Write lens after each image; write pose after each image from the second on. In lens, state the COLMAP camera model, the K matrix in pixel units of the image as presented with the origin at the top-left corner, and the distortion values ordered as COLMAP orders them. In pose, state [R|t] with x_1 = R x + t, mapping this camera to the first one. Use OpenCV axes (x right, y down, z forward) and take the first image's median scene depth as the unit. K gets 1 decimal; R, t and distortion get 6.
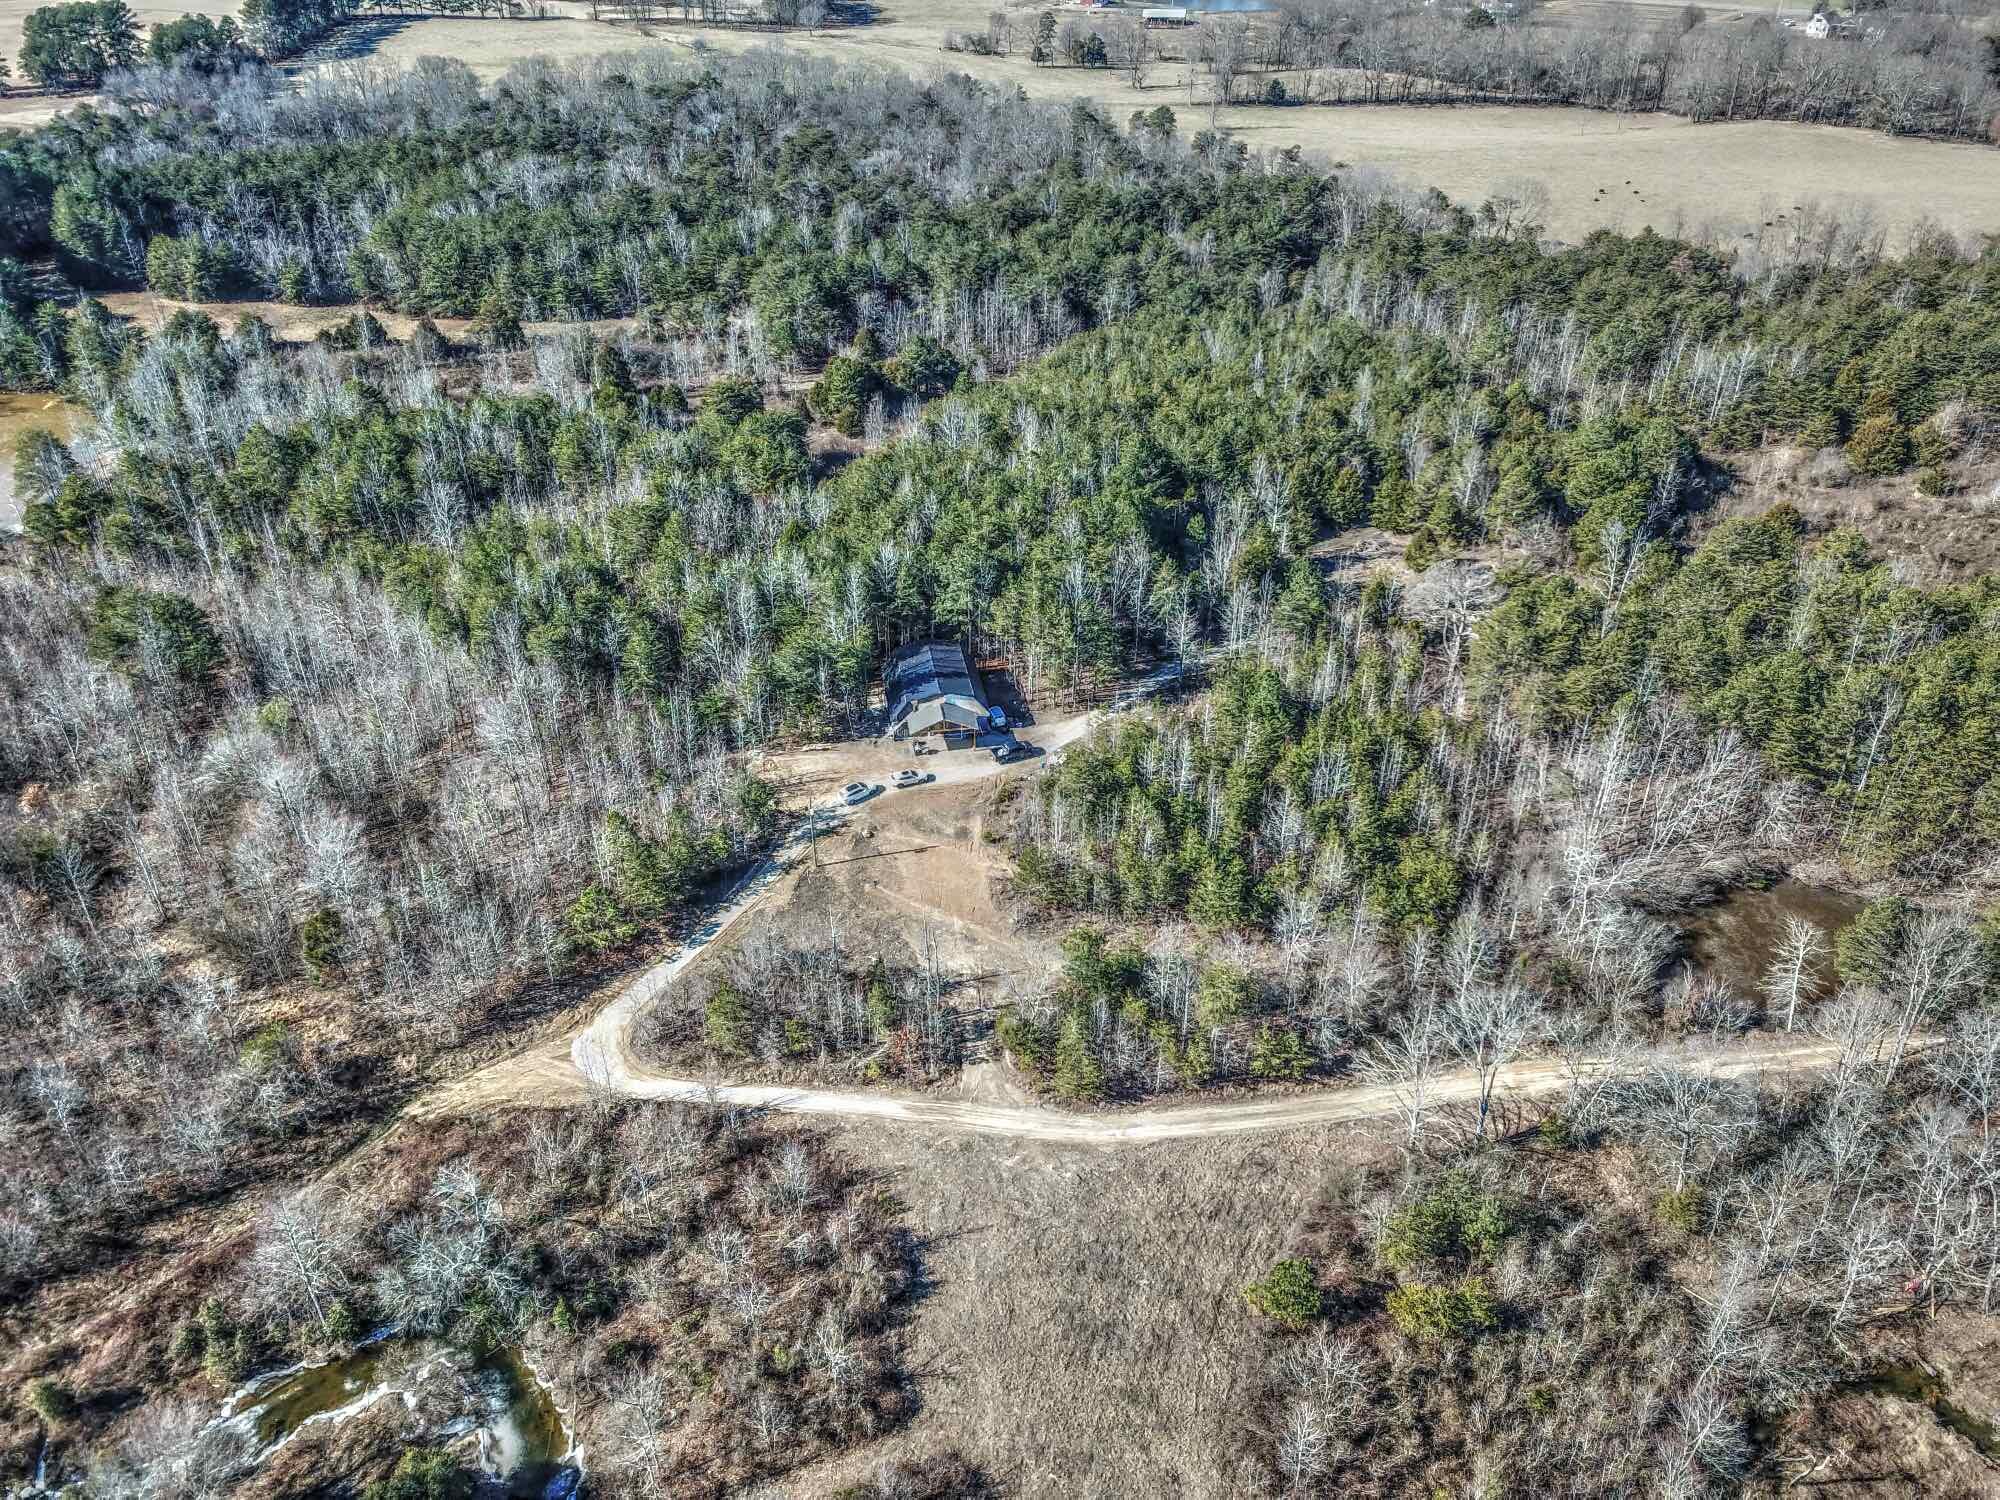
lens RADIAL K [[1497.4, 0, 1000.0], [0, 1497.4, 750.0], [0, 0, 1]] dist [-0.005513, -0.007855]
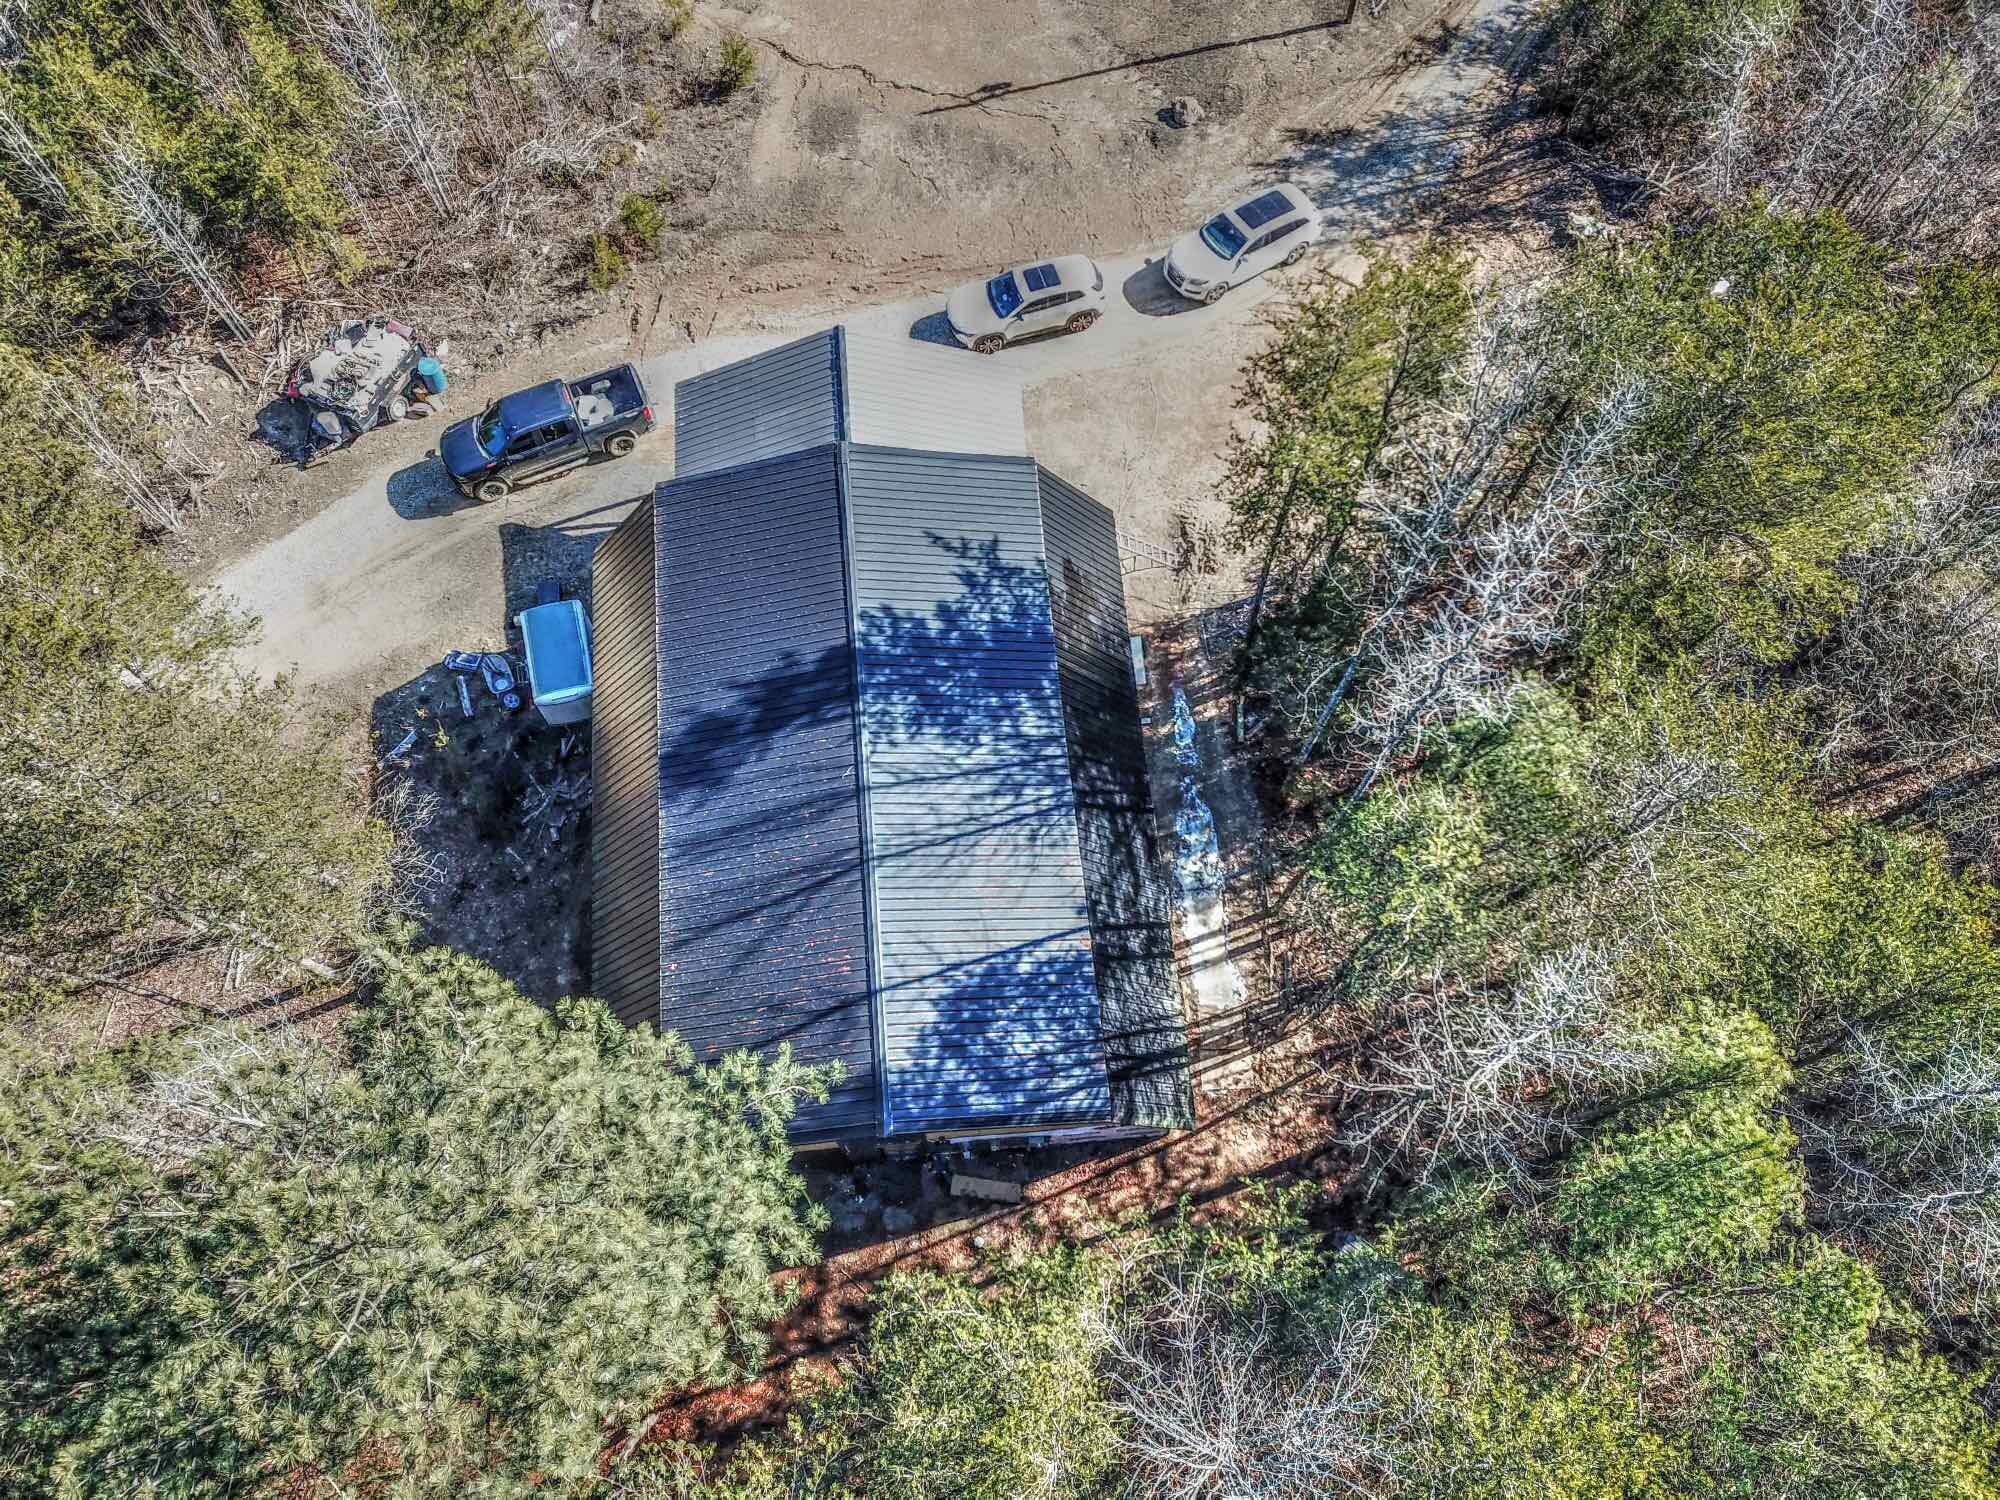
lens RADIAL K [[1497.4, 0, 1000.0], [0, 1497.4, 750.0], [0, 0, 1]] dist [-0.005513, -0.007855]
pose [[-0.998268, -0.052184, 0.027174, -0.065335], [0.036962, -0.196897, 0.979727, -0.215590], [-0.045775, 0.979034, 0.198484, 1.007927]]
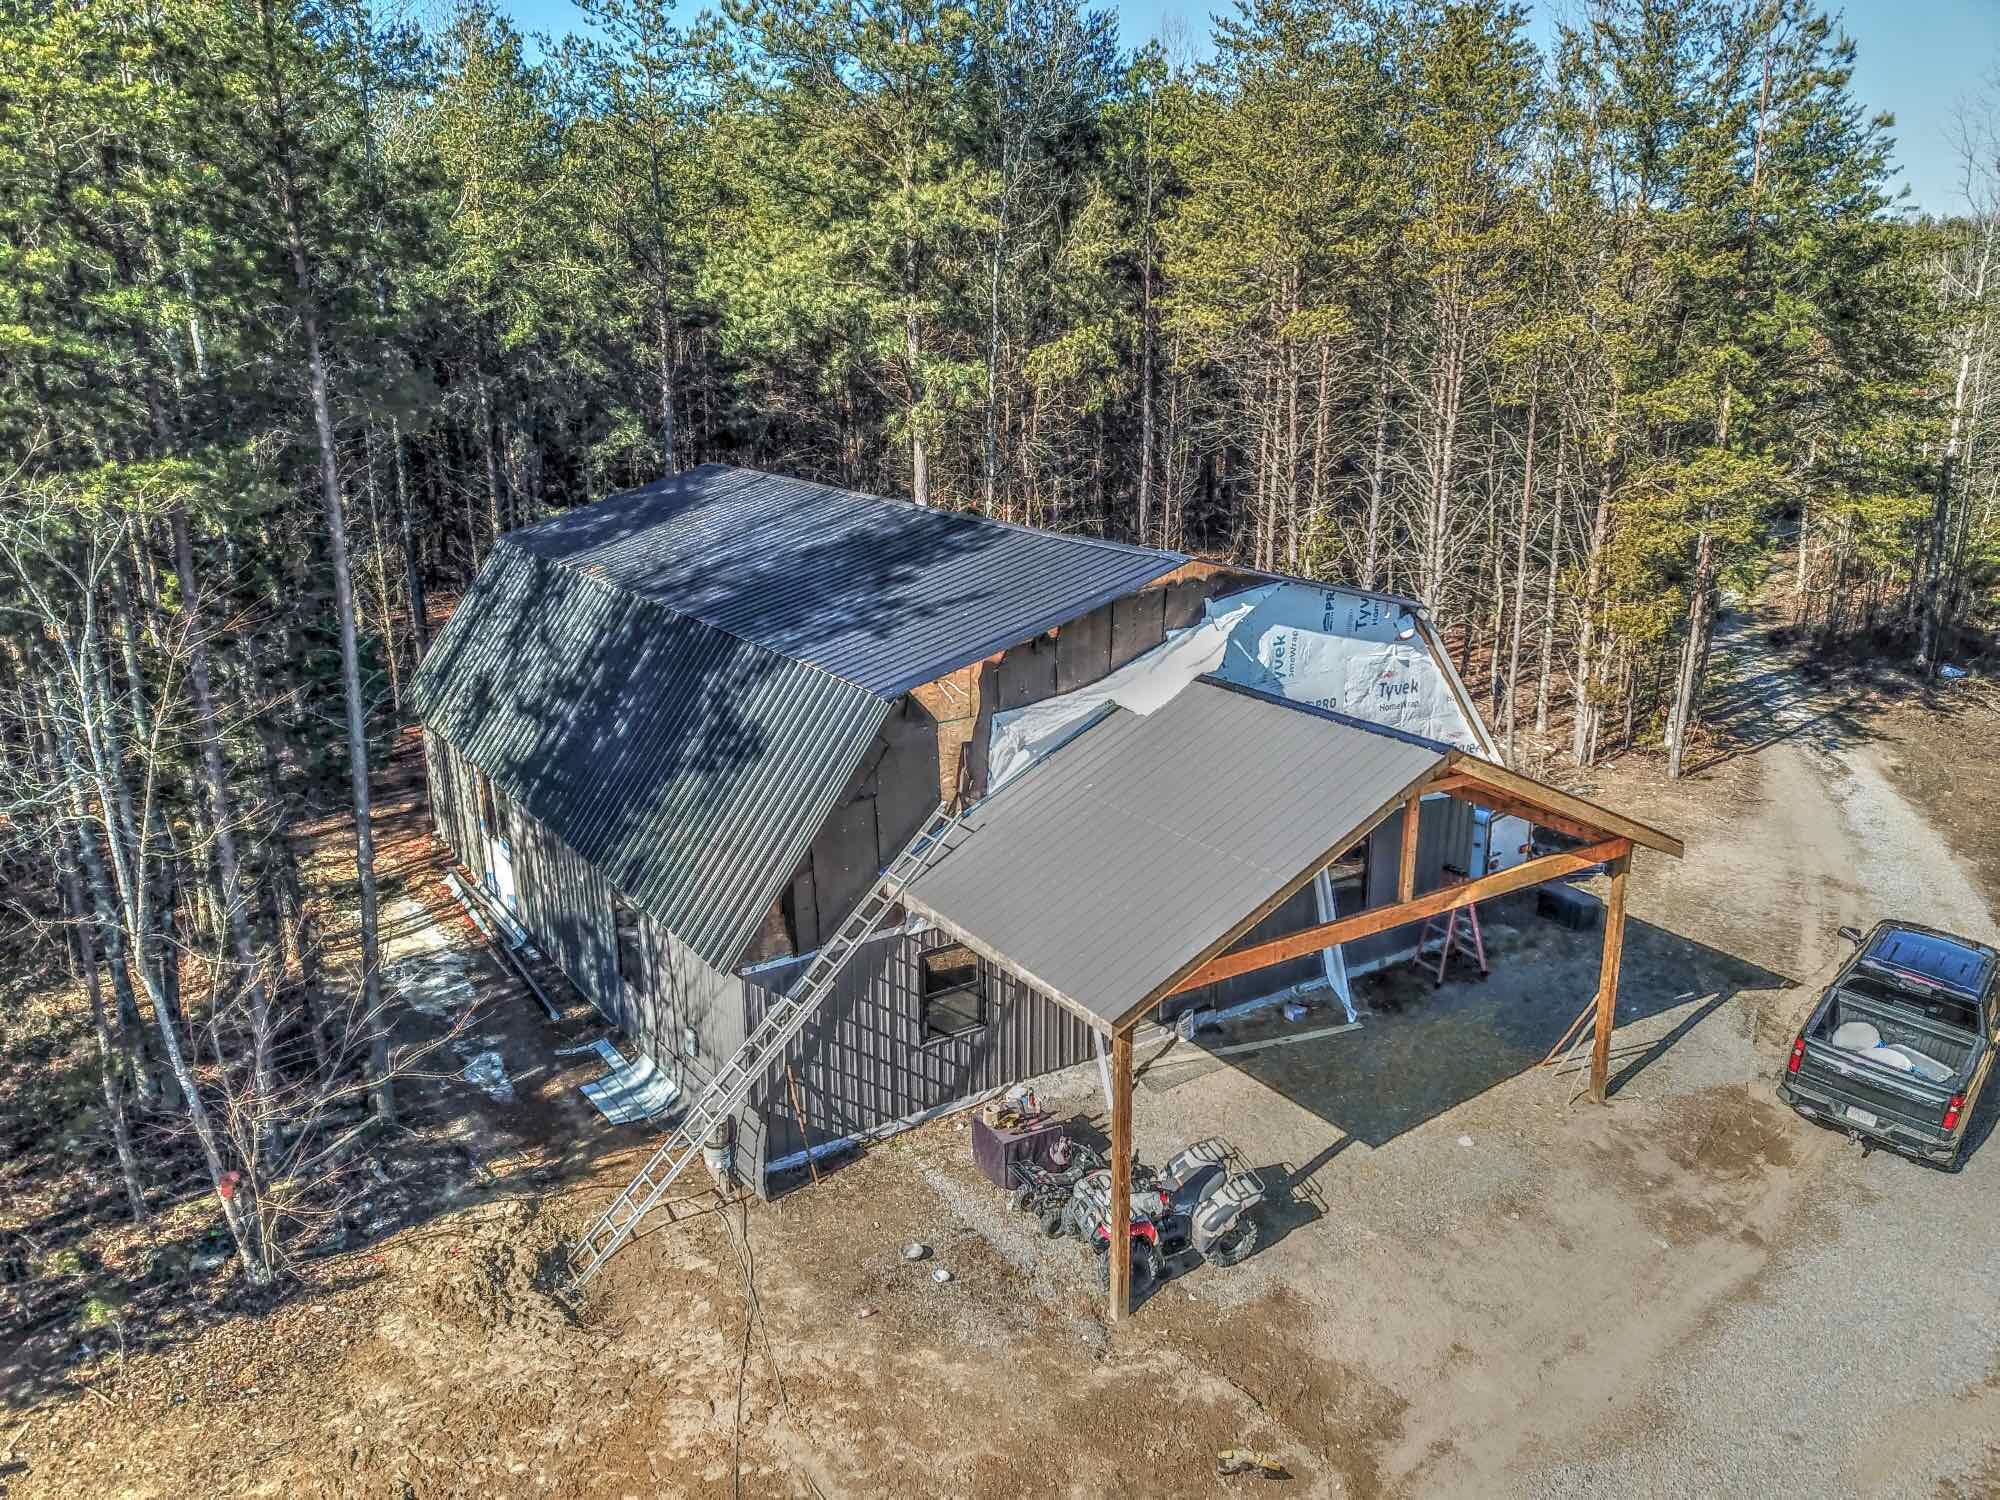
lens RADIAL K [[1490.8, 0, 1000.0], [0, 1490.8, 750.0], [0, 0, 1]] dist [0.006375, -0.000423]
pose [[0.910265, -0.114991, 0.397737, -0.091072], [0.222268, 0.946210, -0.235124, -0.007163], [-0.349306, 0.302430, 0.886861, 0.931386]]
